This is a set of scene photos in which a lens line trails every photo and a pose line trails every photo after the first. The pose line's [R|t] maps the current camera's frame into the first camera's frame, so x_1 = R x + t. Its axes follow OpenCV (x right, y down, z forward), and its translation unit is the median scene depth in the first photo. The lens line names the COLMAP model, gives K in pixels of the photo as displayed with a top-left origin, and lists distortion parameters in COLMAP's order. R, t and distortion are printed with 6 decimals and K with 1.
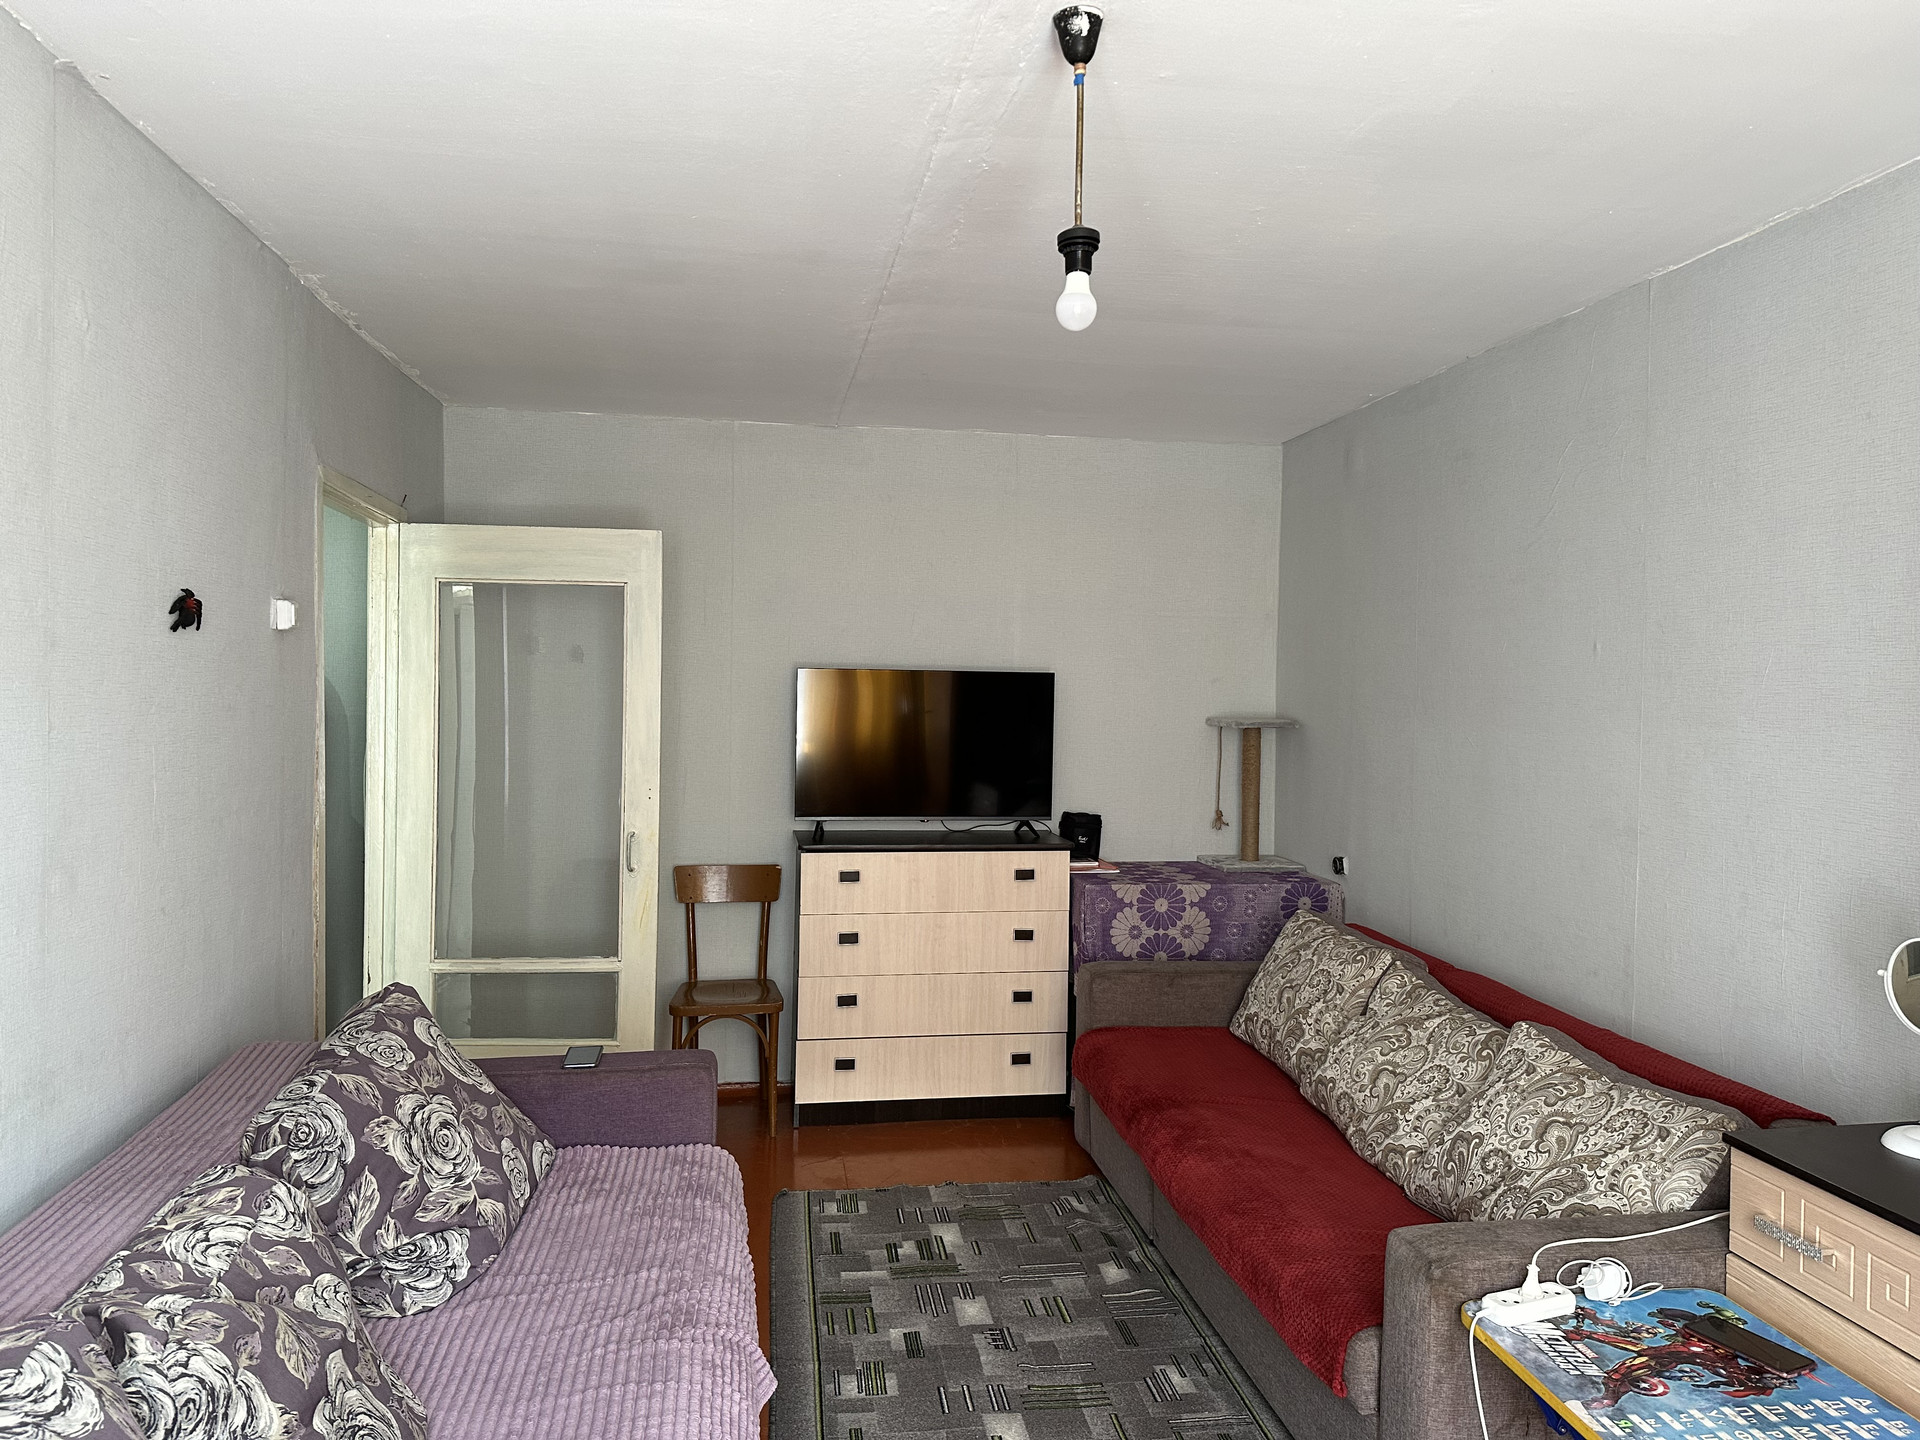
lens RADIAL K [[1365.6, 0, 960.6], [0, 1365.6, 730.0], [0, 0, 1]] dist [0.073067, -0.075641]
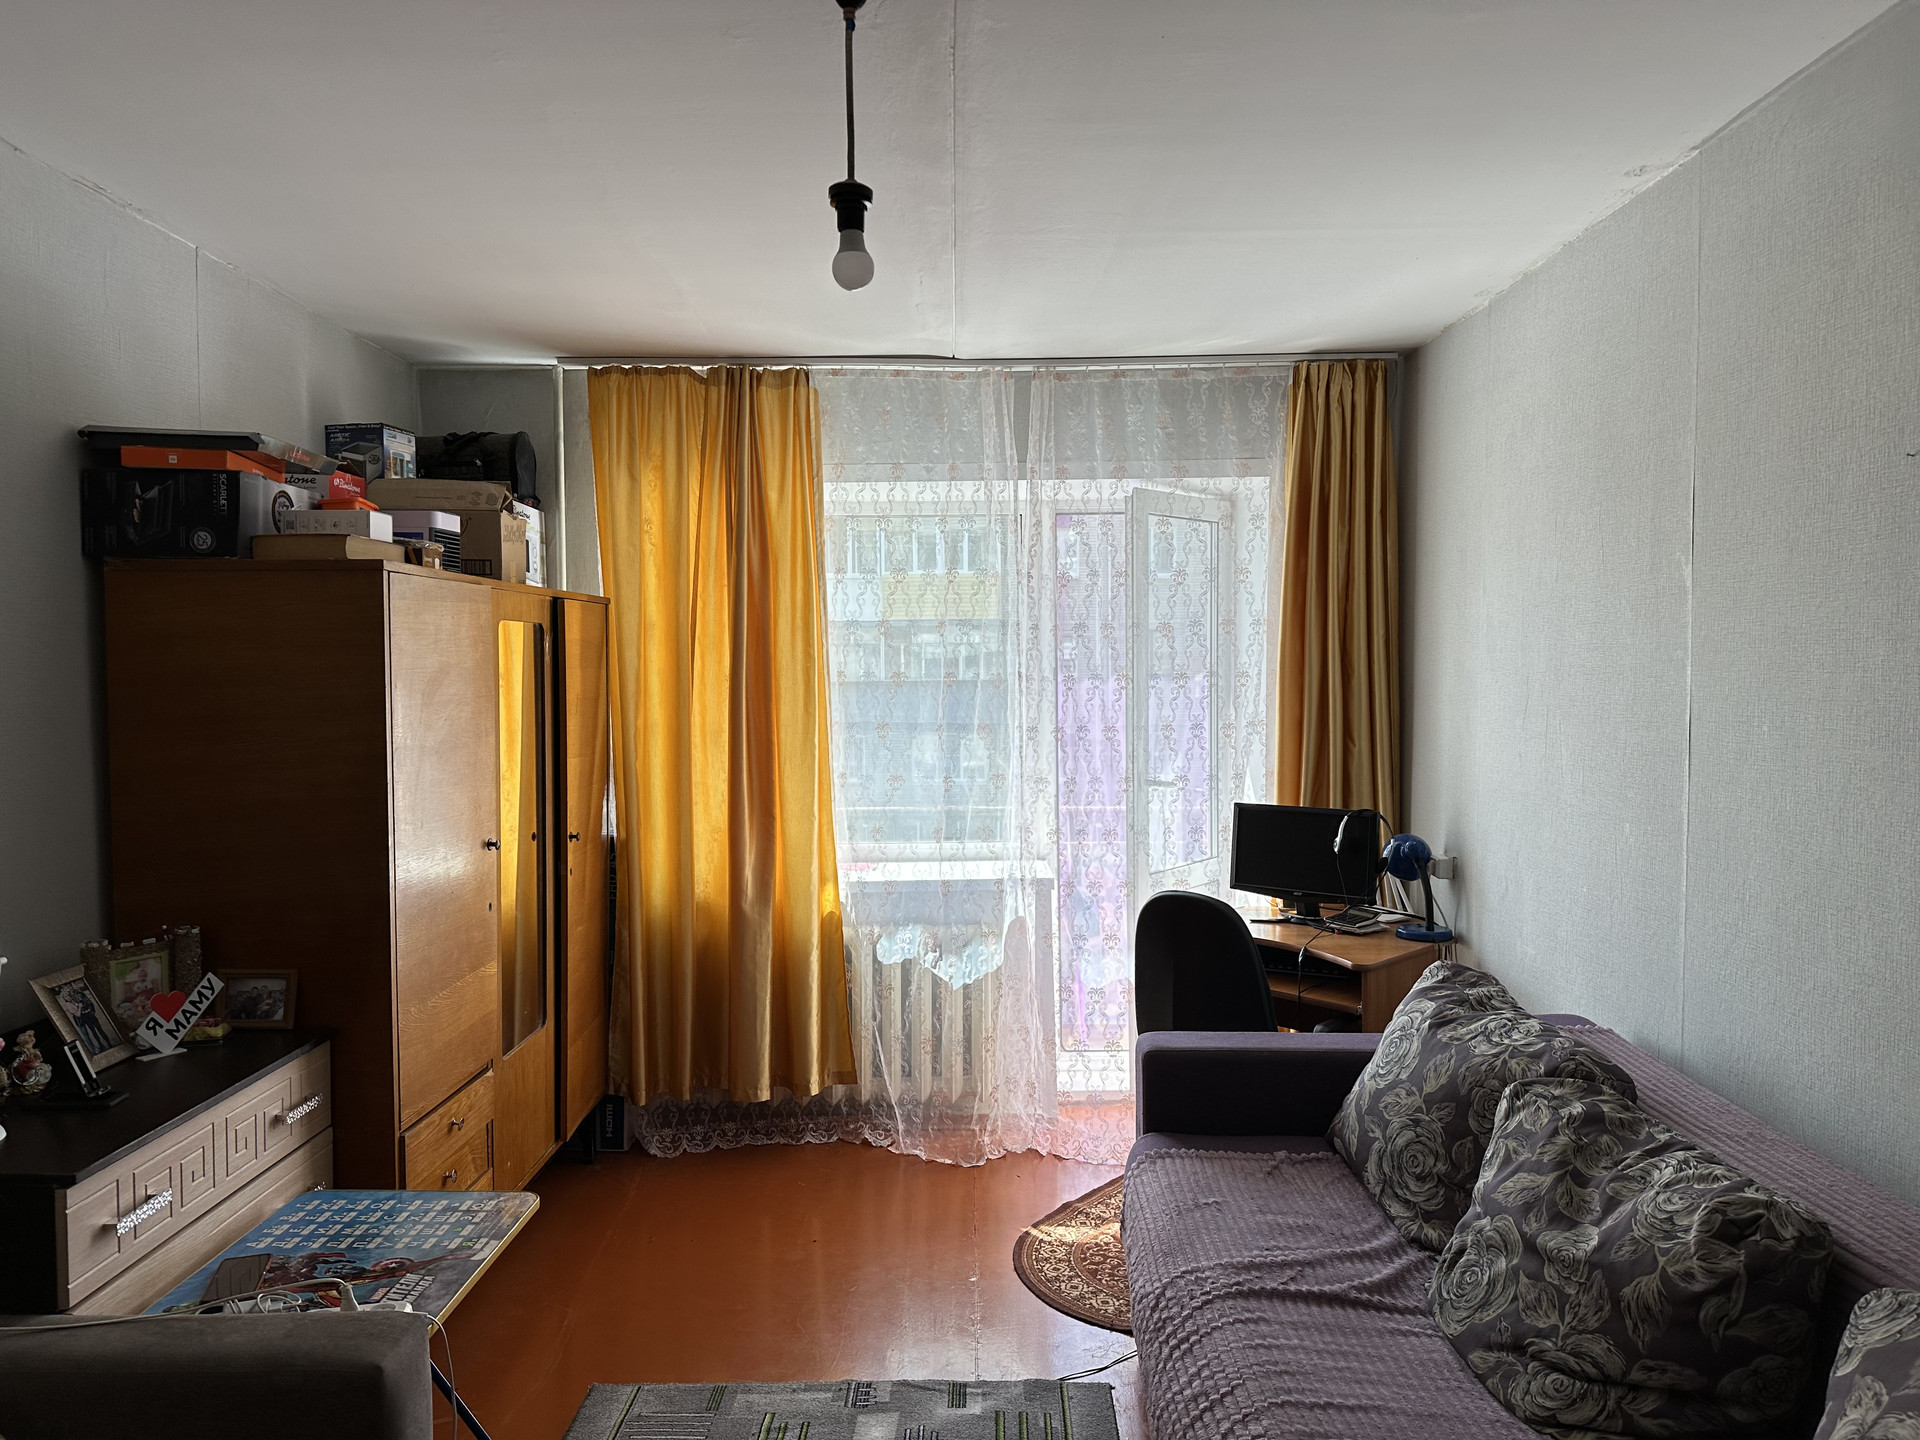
lens RADIAL K [[1365.6, 0, 960.6], [0, 1365.6, 730.0], [0, 0, 1]] dist [0.073067, -0.075641]
pose [[-0.988191, -0.010947, 0.152834, -0.143065], [0.001103, 0.996910, 0.078539, -0.061462], [-0.153222, 0.077780, -0.985126, 2.000087]]
